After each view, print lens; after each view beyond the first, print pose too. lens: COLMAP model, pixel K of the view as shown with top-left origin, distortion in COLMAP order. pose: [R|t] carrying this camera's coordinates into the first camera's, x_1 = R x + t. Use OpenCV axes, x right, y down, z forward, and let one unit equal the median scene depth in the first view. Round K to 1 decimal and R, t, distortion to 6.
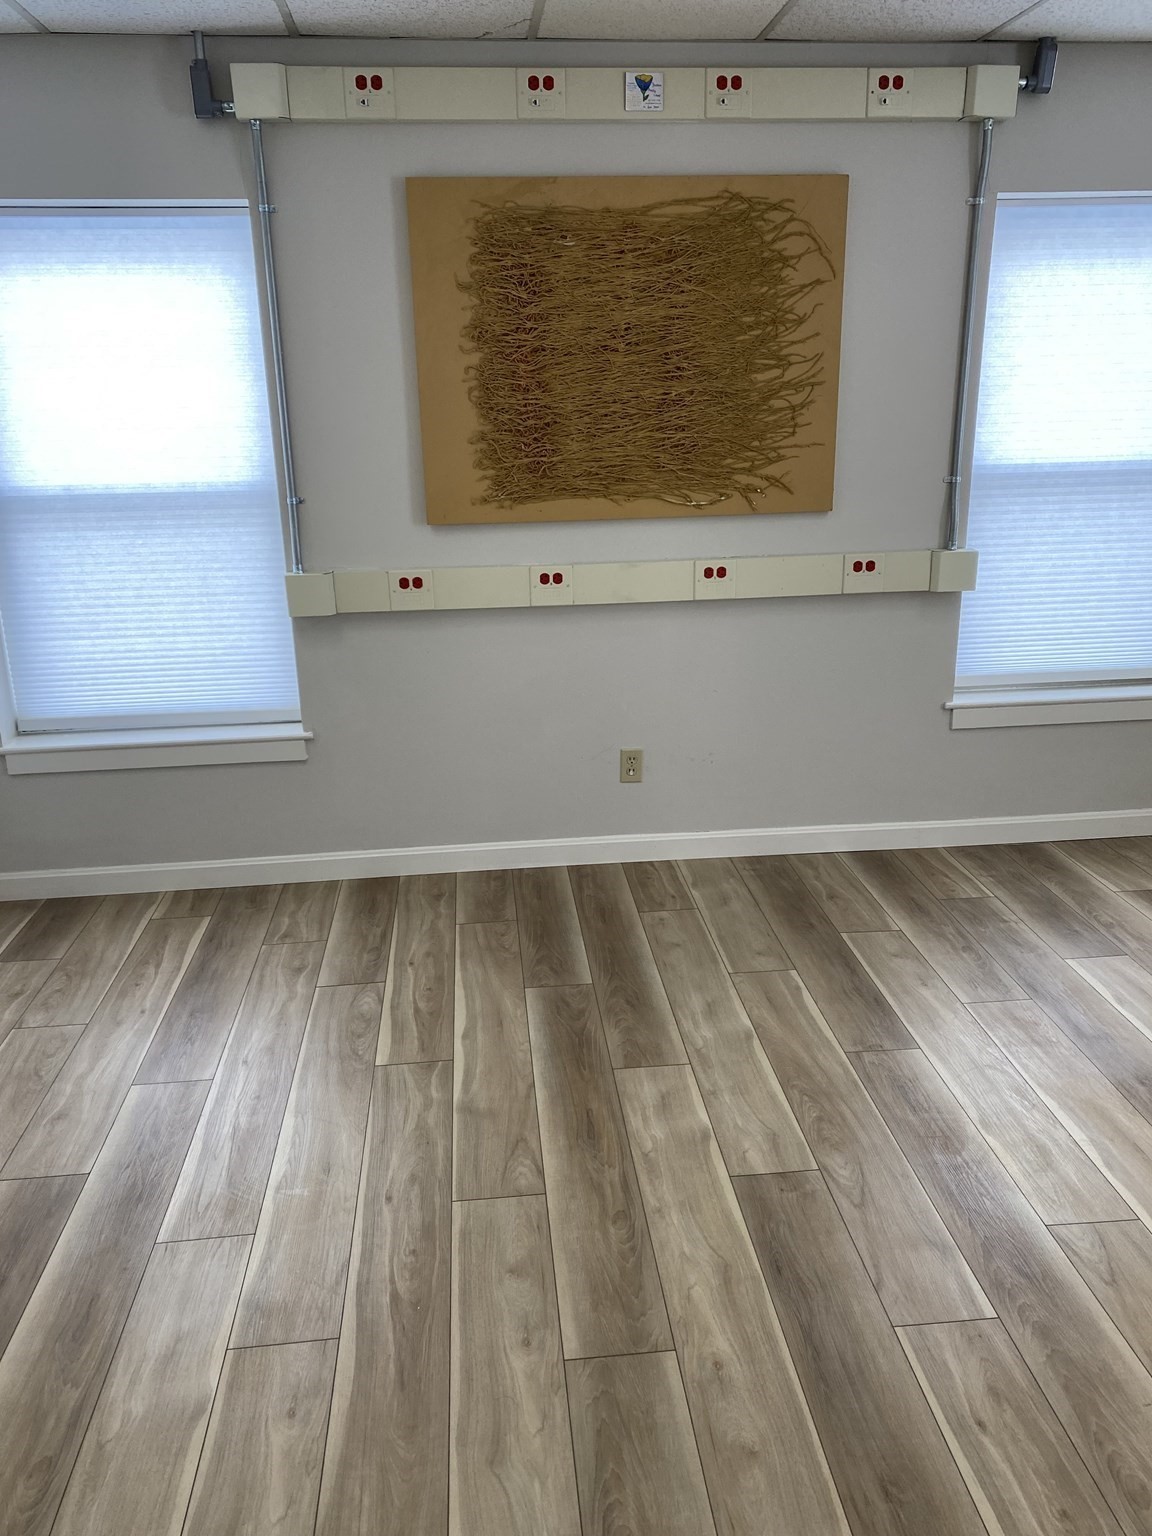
lens RADIAL K [[1176.1, 0, 582.3], [0, 1176.1, 755.6], [0, 0, 1]] dist [0.037187, -0.031208]
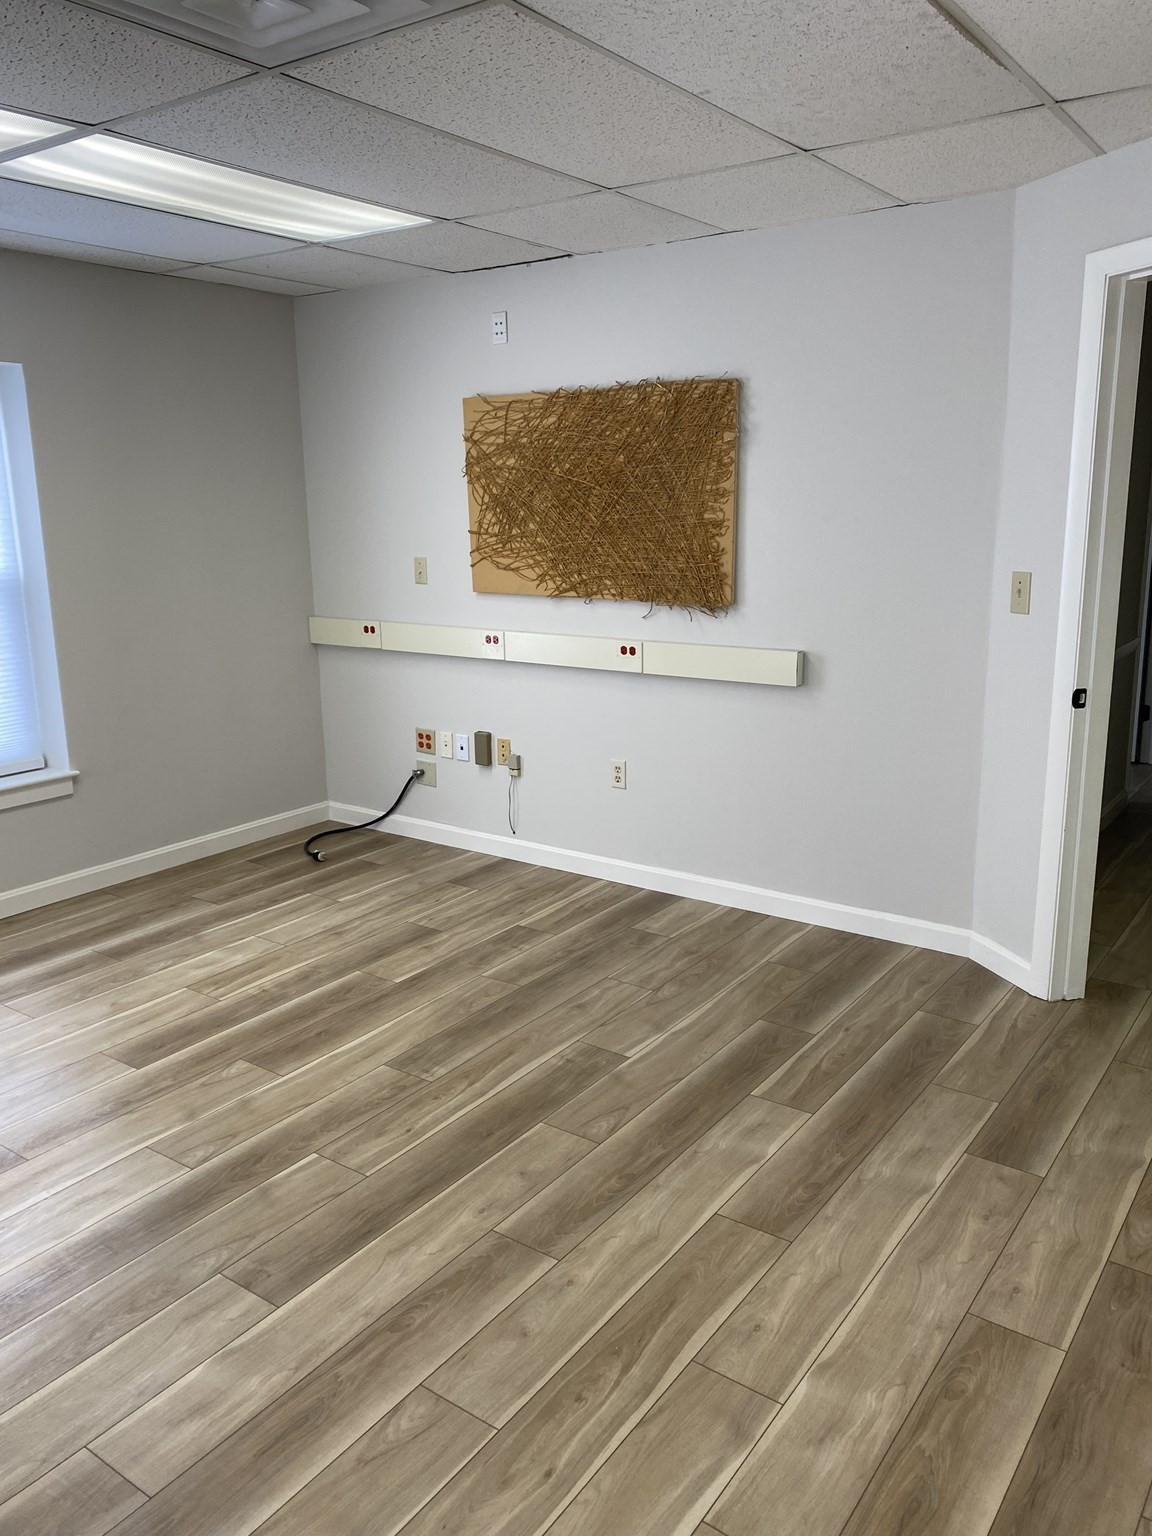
lens RADIAL K [[1176.1, 0, 606.2], [0, 1176.1, 759.6], [0, 0, 1]] dist [0.037187, -0.031208]
pose [[-0.760213, -0.116476, 0.639147, -0.476853], [0.222686, 0.877483, 0.424776, -0.289293], [-0.610317, 0.465249, -0.641137, 0.914702]]
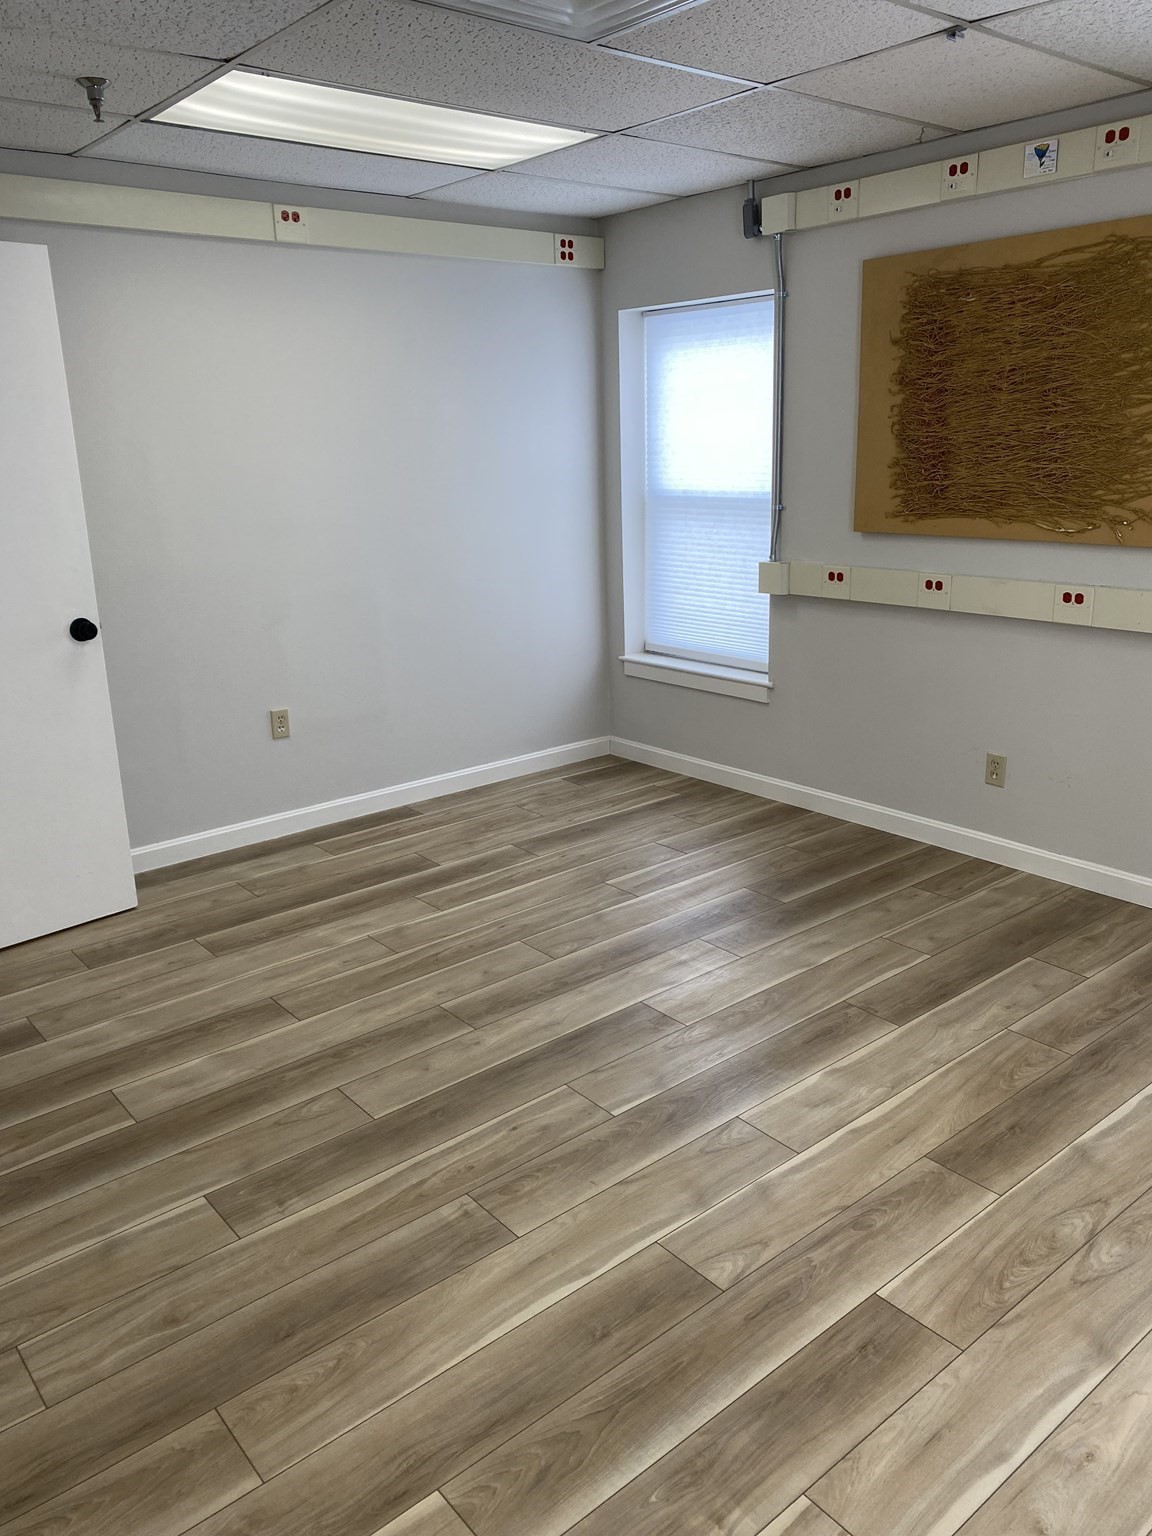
lens RADIAL K [[1176.1, 0, 582.1], [0, 1176.1, 746.7], [0, 0, 1]] dist [0.037187, -0.031208]
pose [[0.558151, 0.220861, -0.799805, 0.815586], [-0.234981, 0.966536, 0.102919, -0.040820], [0.795771, 0.130494, 0.591371, 0.071279]]
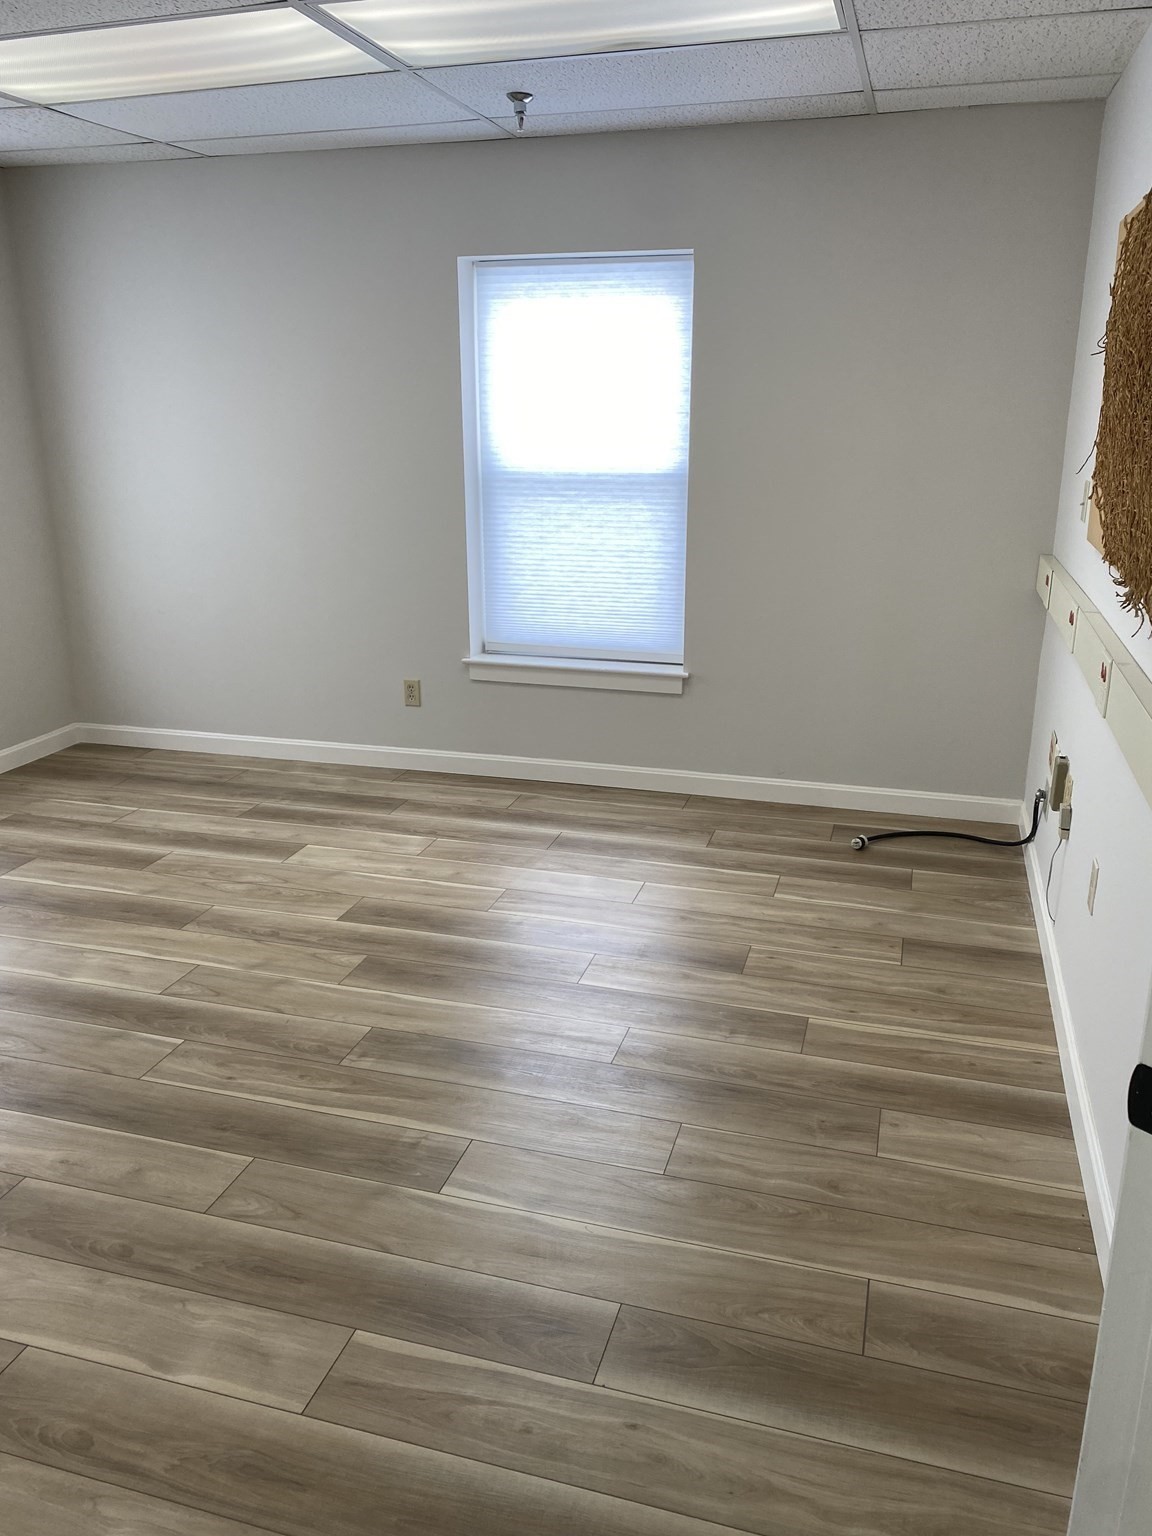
lens RADIAL K [[1176.1, 0, 576.3], [0, 1176.1, 768.0], [0, 0, 1]] dist [0.037187, -0.031208]
pose [[0.379729, -0.255181, 0.889207, -0.417273], [0.273208, 0.949263, 0.155745, 0.037939], [-0.883835, 0.183797, 0.430180, -0.068841]]
